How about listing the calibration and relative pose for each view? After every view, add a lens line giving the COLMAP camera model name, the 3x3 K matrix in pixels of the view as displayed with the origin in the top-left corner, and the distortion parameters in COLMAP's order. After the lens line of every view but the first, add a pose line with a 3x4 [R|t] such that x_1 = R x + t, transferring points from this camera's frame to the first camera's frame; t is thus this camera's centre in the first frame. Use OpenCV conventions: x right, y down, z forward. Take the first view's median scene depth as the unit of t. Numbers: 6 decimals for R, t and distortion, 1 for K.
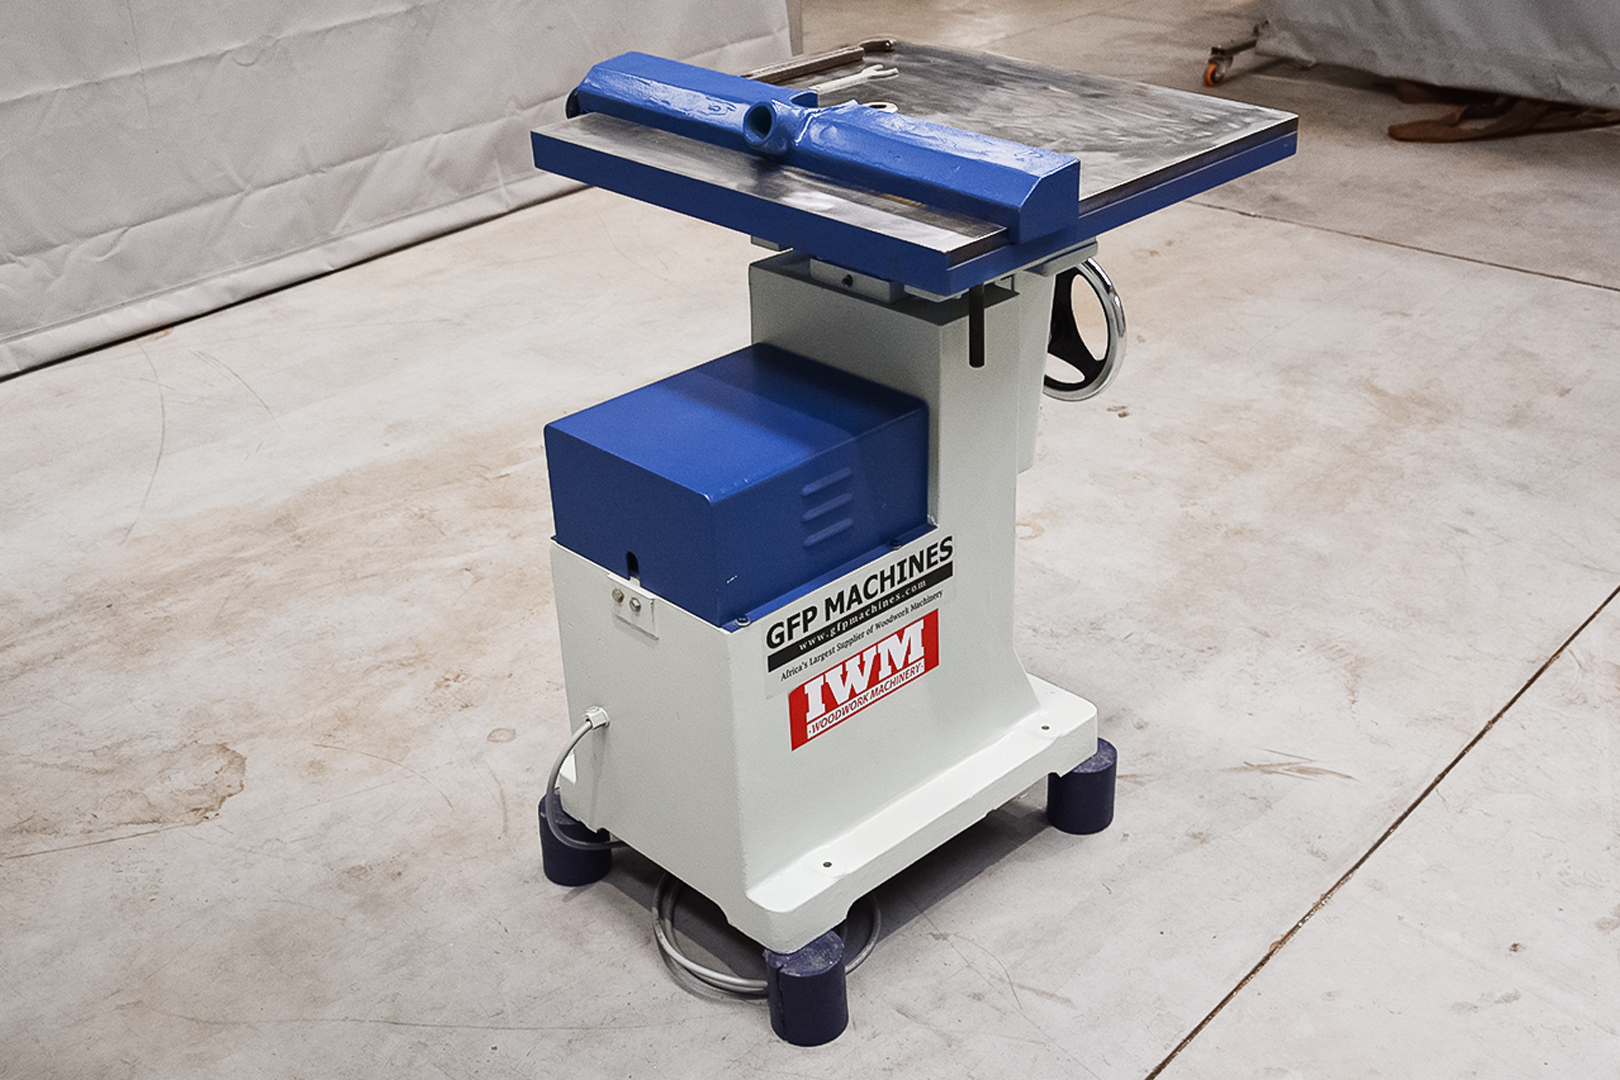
lens RADIAL K [[1815.2, 0, 848.9], [0, 1815.2, 517.2], [0, 0, 1]] dist [-0.069395, 0.000000]
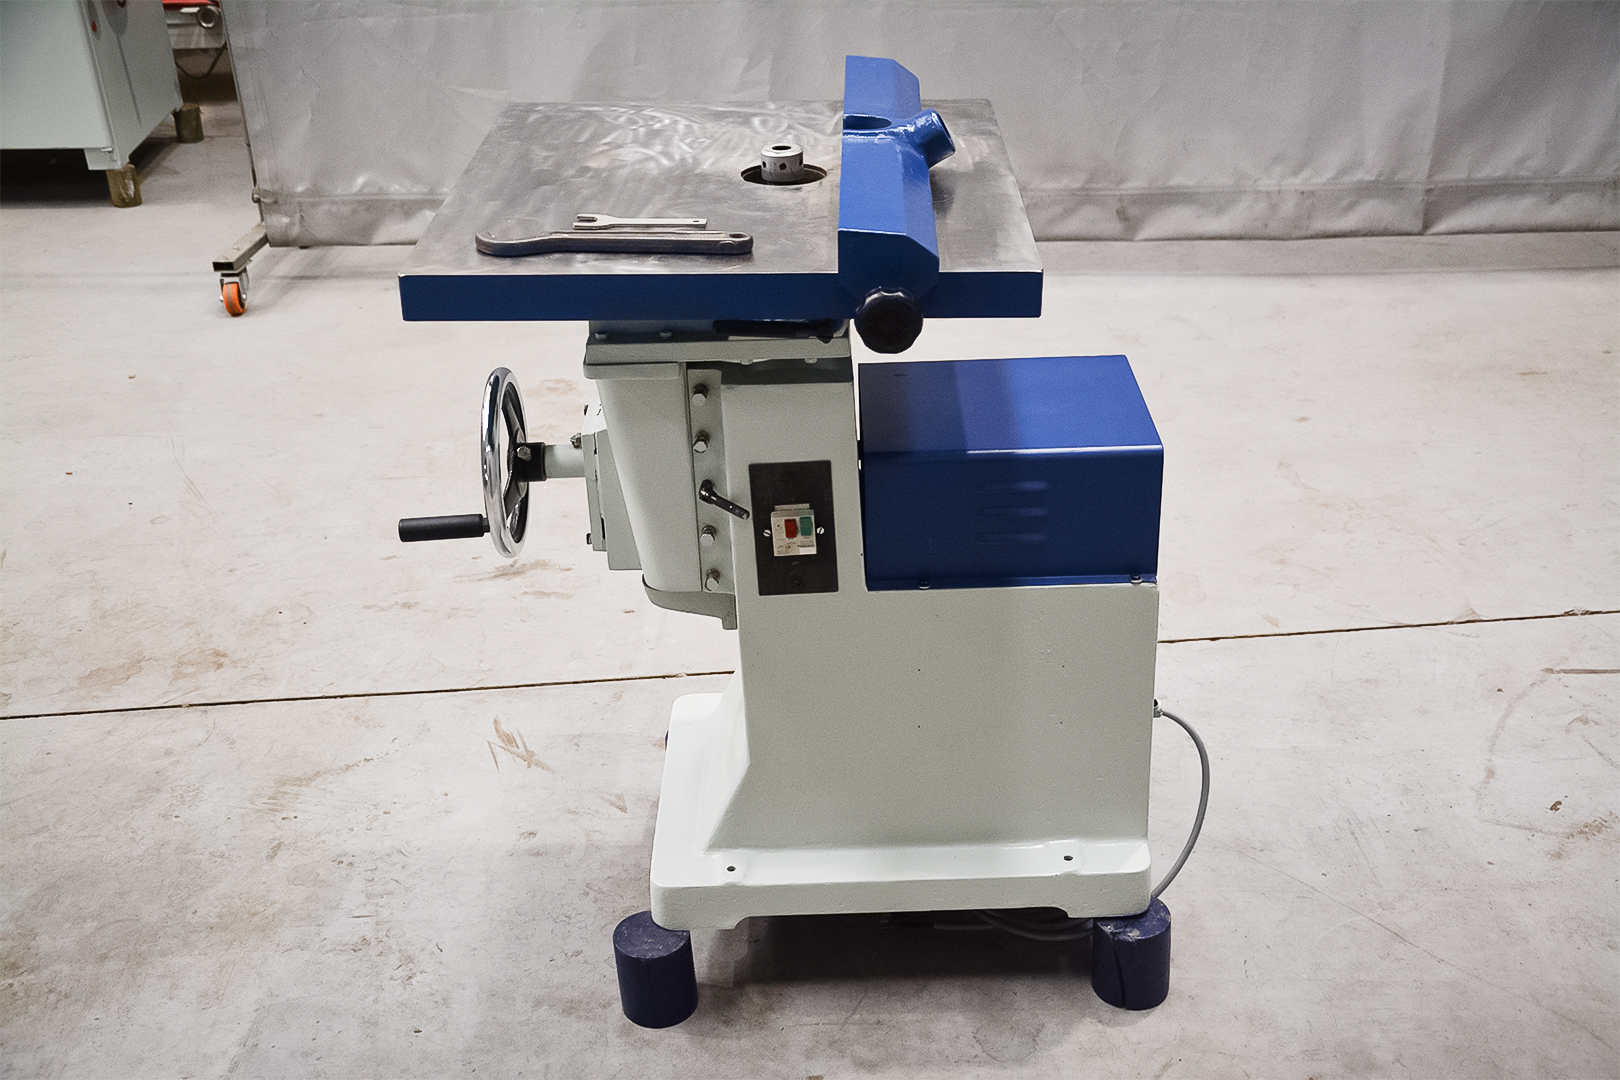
lens RADIAL K [[1886.9, 0, 811.0], [0, 1886.9, 549.4], [0, 0, 1]] dist [0.056722, 0.000000]
pose [[-0.706908, -0.268521, 0.654352, -0.596746], [0.368114, 0.650295, 0.664536, -0.634630], [-0.603964, 0.710643, -0.360853, 1.281931]]
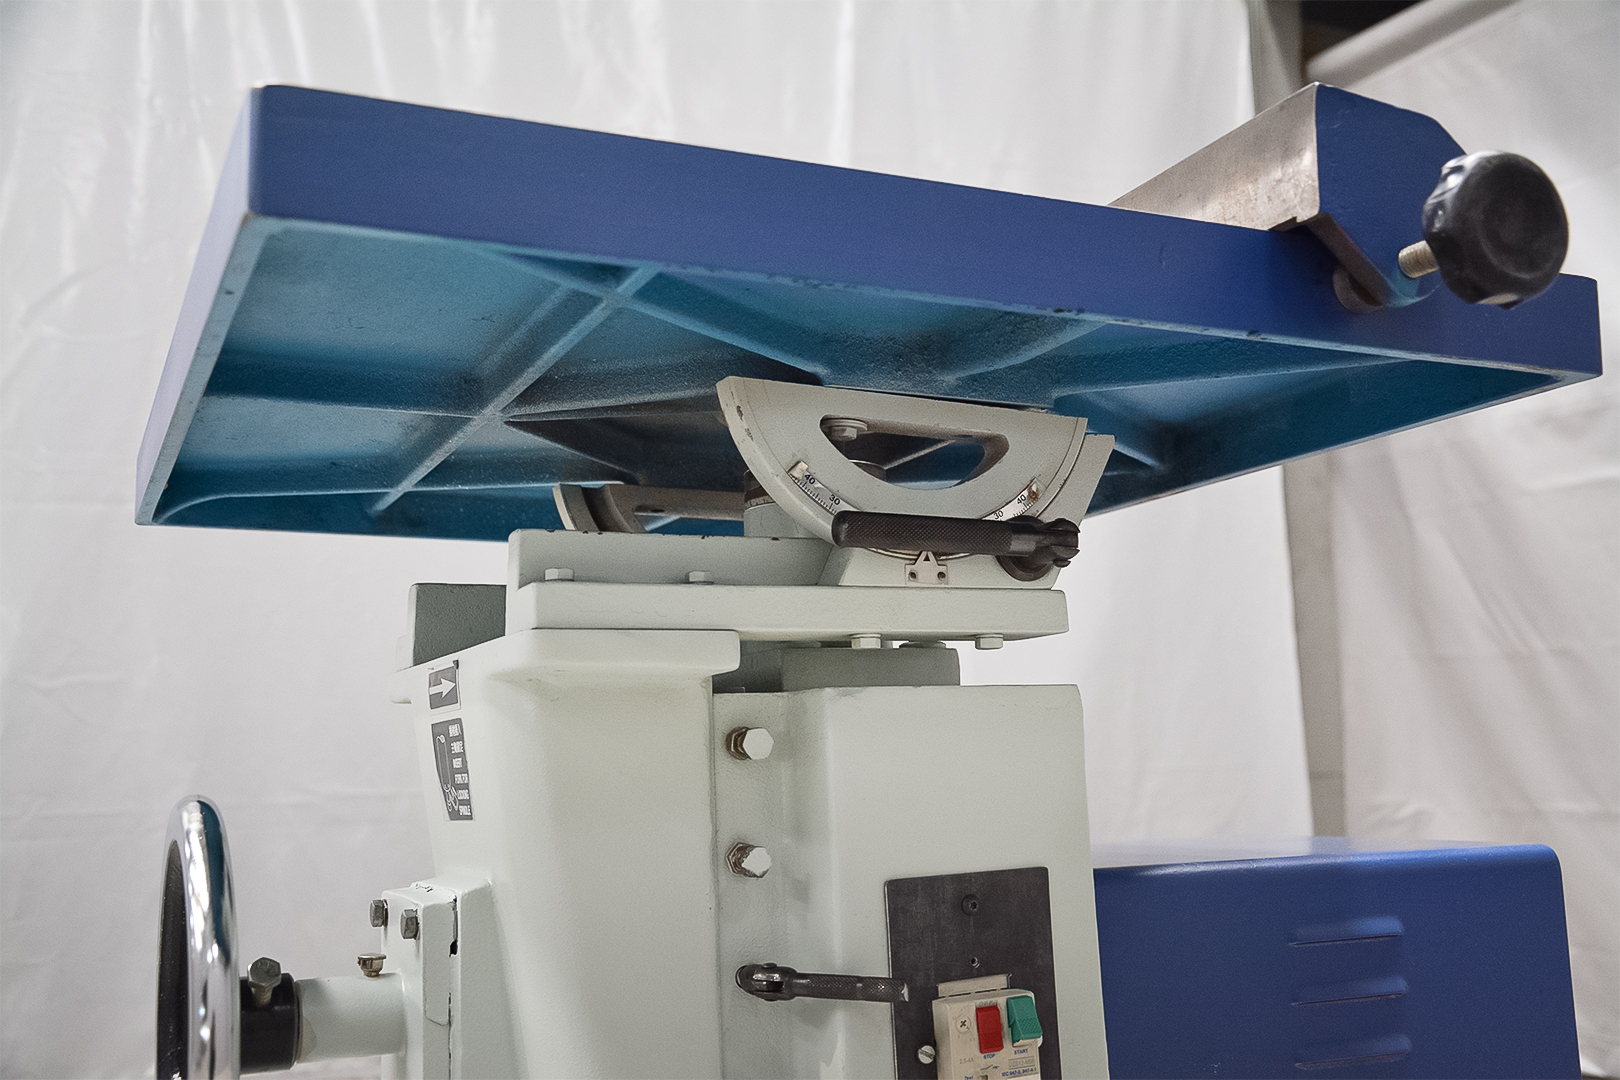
lens RADIAL K [[1756.3, 0, 811.8], [0, 1756.3, 566.3], [0, 0, 1]] dist [-0.000471, 0.000000]
pose [[-0.936006, 0.099128, 0.337737, -0.125187], [0.208576, 0.929118, 0.305346, -0.275039], [-0.283529, 0.356250, -0.890335, 1.255159]]
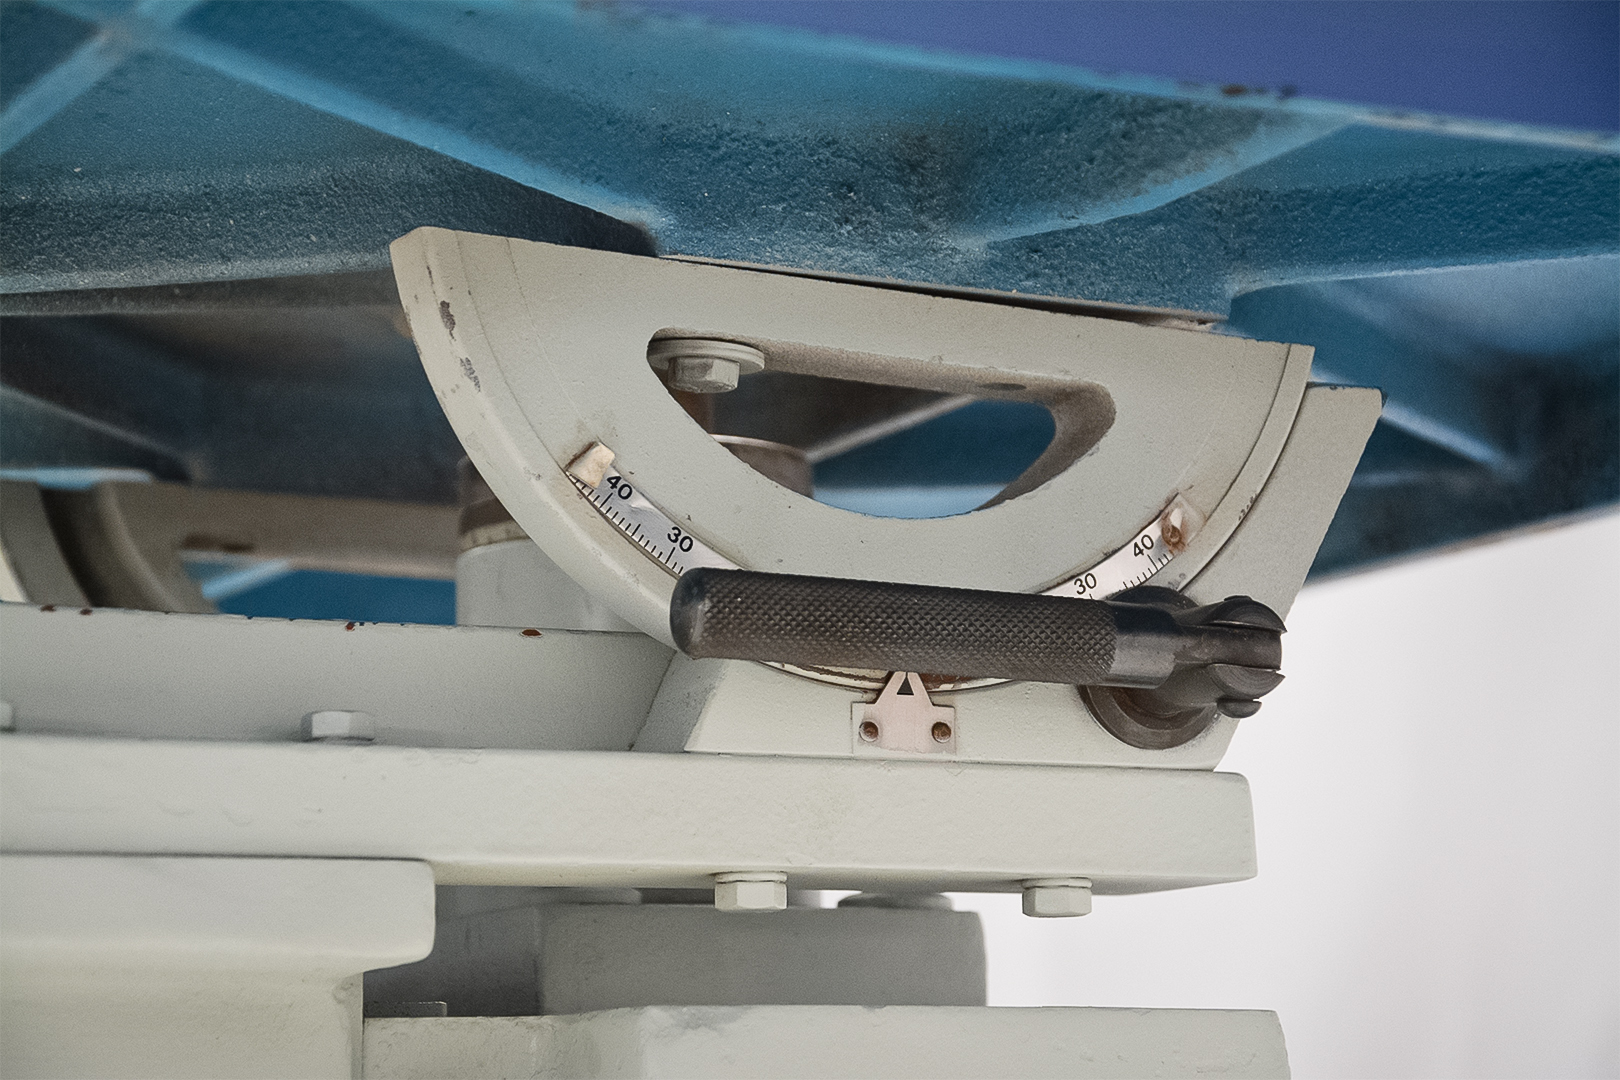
lens RADIAL K [[4409.2, 0, 808.2], [0, 4409.2, 607.4], [0, 0, 1]] dist [0.498609, 0.000000]
pose [[-0.950630, 0.087257, 0.297808, -0.127640], [0.178404, 0.938886, 0.294389, -0.277130], [-0.253920, 0.332985, -0.908100, 1.259450]]
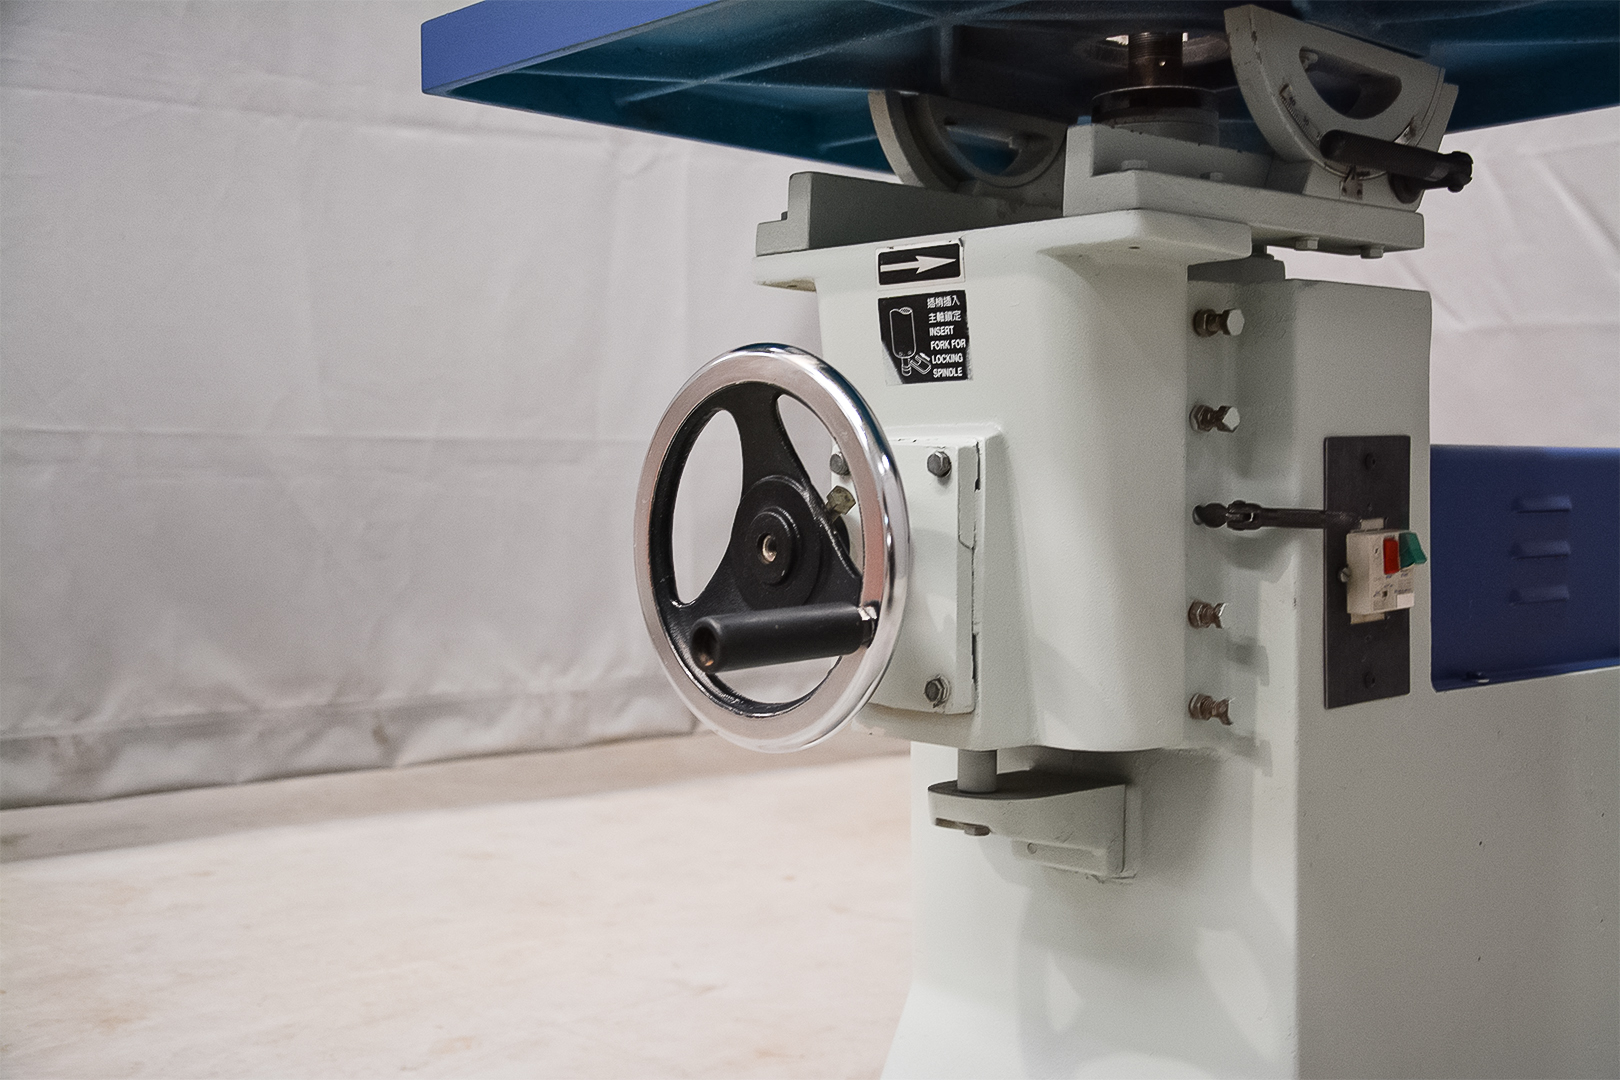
lens RADIAL K [[1886.9, 0, 823.3], [0, 1886.9, 553.2], [0, 0, 1]] dist [0.056722, 0.000000]
pose [[-0.998403, 0.025918, 0.050196, 0.081814], [0.047209, 0.870798, 0.489368, -0.316240], [-0.031027, 0.490957, -0.870631, 1.384524]]
